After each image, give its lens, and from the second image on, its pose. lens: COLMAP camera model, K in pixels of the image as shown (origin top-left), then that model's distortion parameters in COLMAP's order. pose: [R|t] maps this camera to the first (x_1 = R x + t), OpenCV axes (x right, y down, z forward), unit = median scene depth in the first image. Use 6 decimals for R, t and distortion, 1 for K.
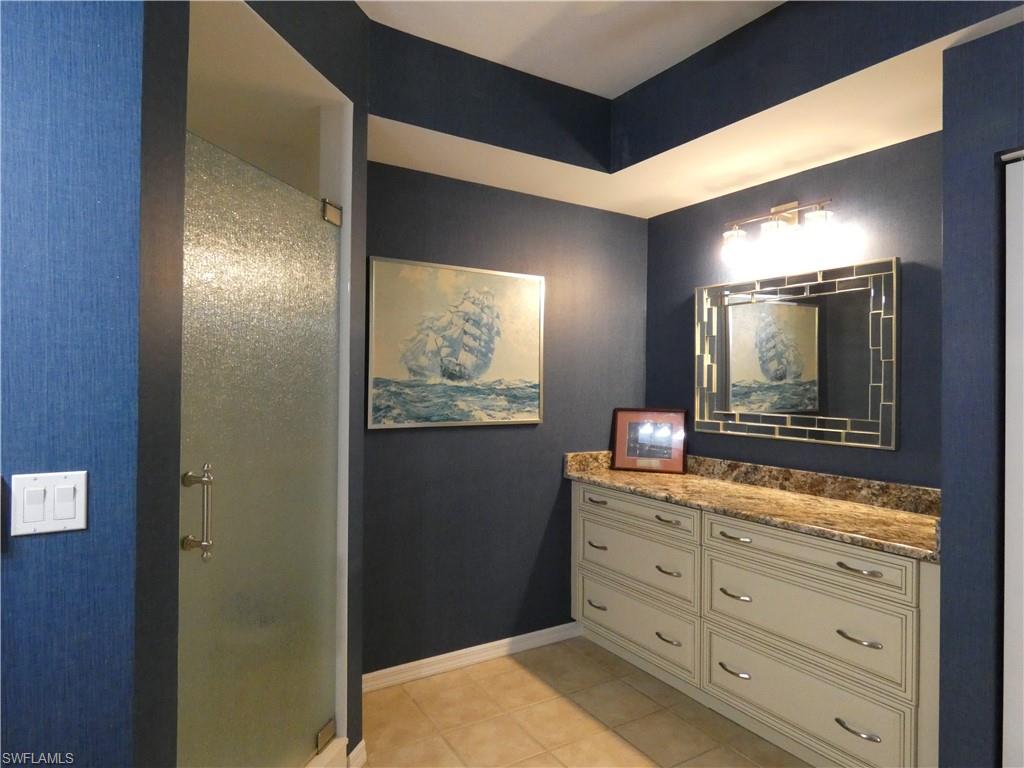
lens RADIAL K [[621.2, 0, 512.0], [0, 621.2, 384.0], [0, 0, 1]] dist [0.004774, 0.000475]
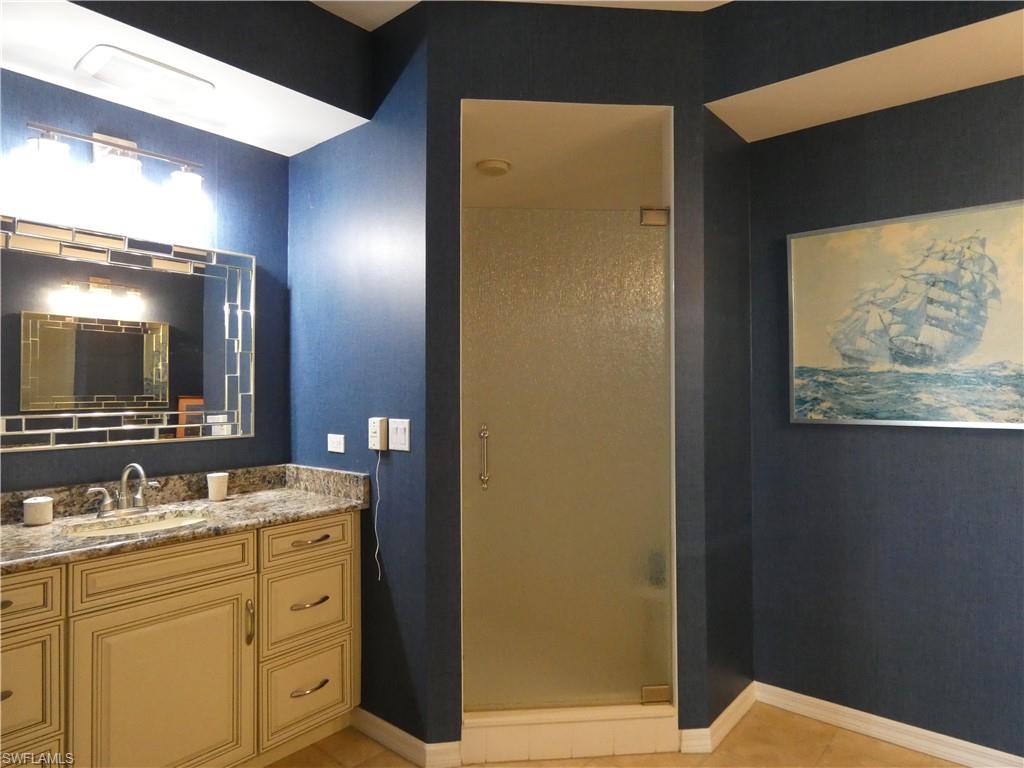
lens RADIAL K [[621.2, 0, 512.0], [0, 621.2, 384.0], [0, 0, 1]] dist [0.004774, 0.000475]
pose [[0.318270, -0.020148, -0.947786, 0.477289], [0.002826, 0.999790, -0.020304, 0.030540], [0.947996, 0.003784, 0.318260, 0.296905]]
